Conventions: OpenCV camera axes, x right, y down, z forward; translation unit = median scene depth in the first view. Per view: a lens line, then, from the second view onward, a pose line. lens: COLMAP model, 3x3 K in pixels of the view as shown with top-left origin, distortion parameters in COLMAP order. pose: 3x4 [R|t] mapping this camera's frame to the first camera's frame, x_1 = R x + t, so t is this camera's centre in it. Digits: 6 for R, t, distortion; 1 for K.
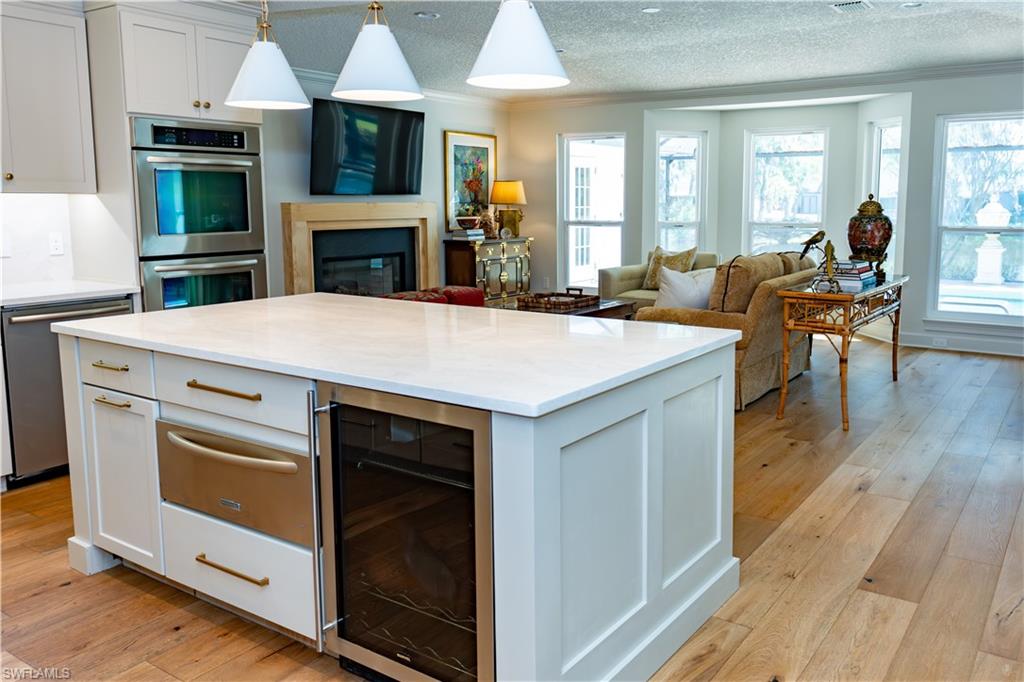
lens RADIAL K [[814.1, 0, 578.8], [0, 814.1, 323.5], [0, 0, 1]] dist [-0.014089, -0.000447]
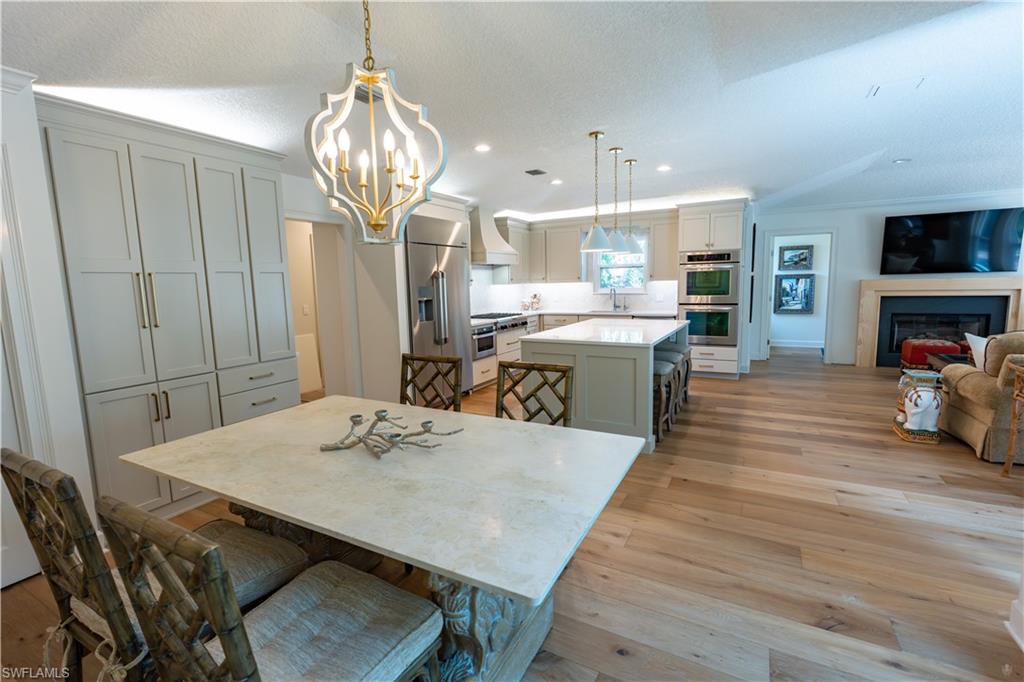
lens RADIAL K [[465.1, 0, 512.9], [0, 465.1, 337.0], [0, 0, 1]] dist [-0.004101, 0.002312]
pose [[0.064994, 0.117126, -0.990988, 0.481384], [-0.125182, 0.986200, 0.108350, -0.033137], [0.990003, 0.117012, 0.078759, 0.156161]]
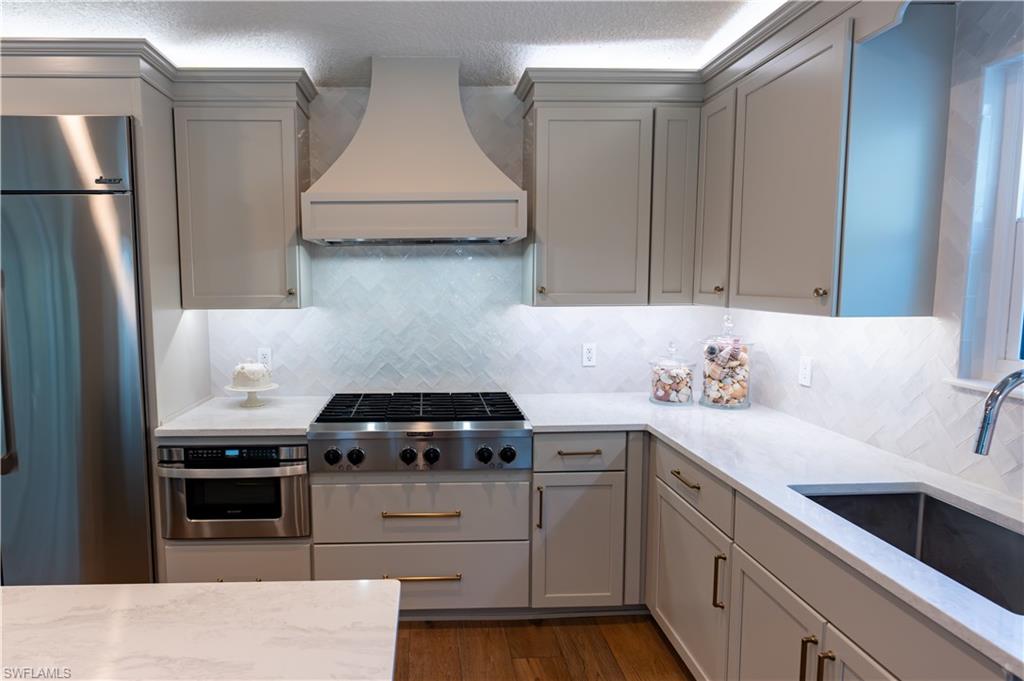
lens RADIAL K [[588.1, 0, 447.3], [0, 588.1, 337.8], [0, 0, 1]] dist [0.004578, 0.002764]
pose [[-0.826782, 0.054588, -0.559868, -0.154470], [-0.081505, 0.973153, 0.215246, -0.082487], [0.556586, 0.223594, -0.800136, 0.432041]]
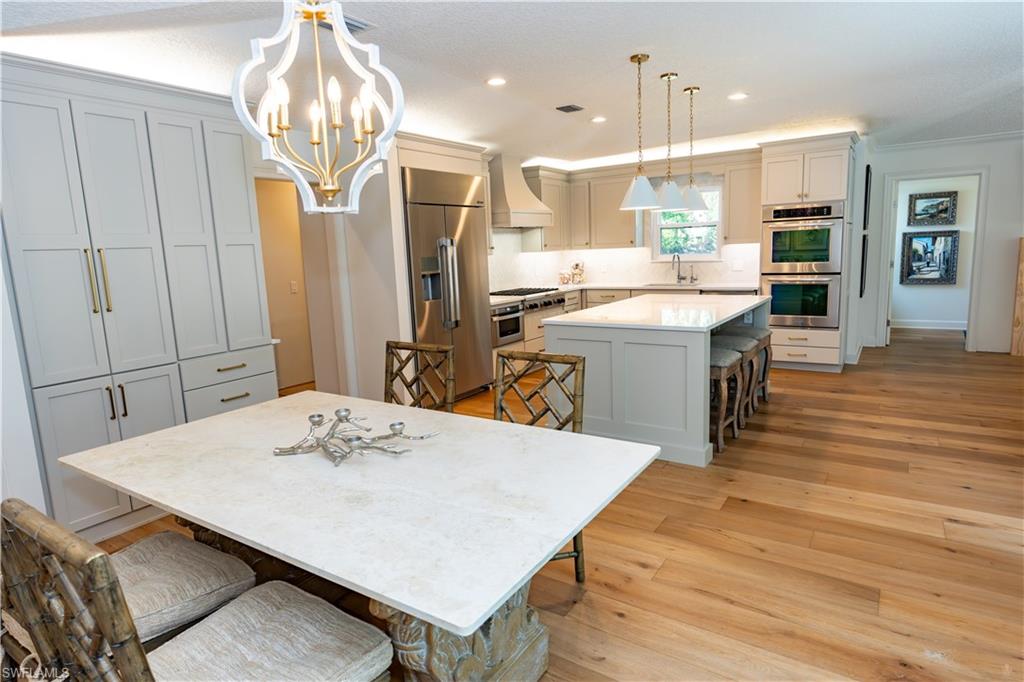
lens RADIAL K [[588.2, 0, 508.7], [0, 588.2, 337.4], [0, 0, 1]] dist [0.001242, 0.000012]
pose [[-0.030816, 0.151637, -0.987956, 0.490748], [-0.108335, 0.982096, 0.154116, -0.039427], [0.993637, 0.111779, -0.013837, 0.182354]]
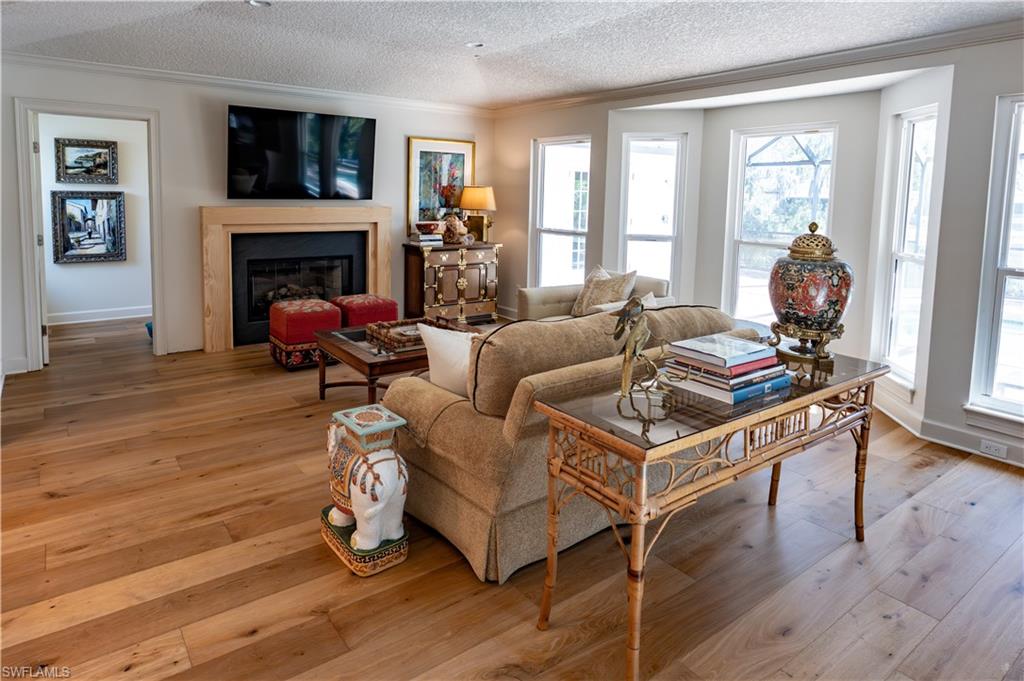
lens RADIAL K [[597.5, 0, 478.6], [0, 597.5, 249.4], [0, 0, 1]] dist [-0.016487, 0.000365]
pose [[0.924150, 0.053946, -0.378202, 0.205009], [-0.076701, 0.996022, -0.045350, -0.069723], [0.374251, 0.070918, 0.924612, 0.352042]]
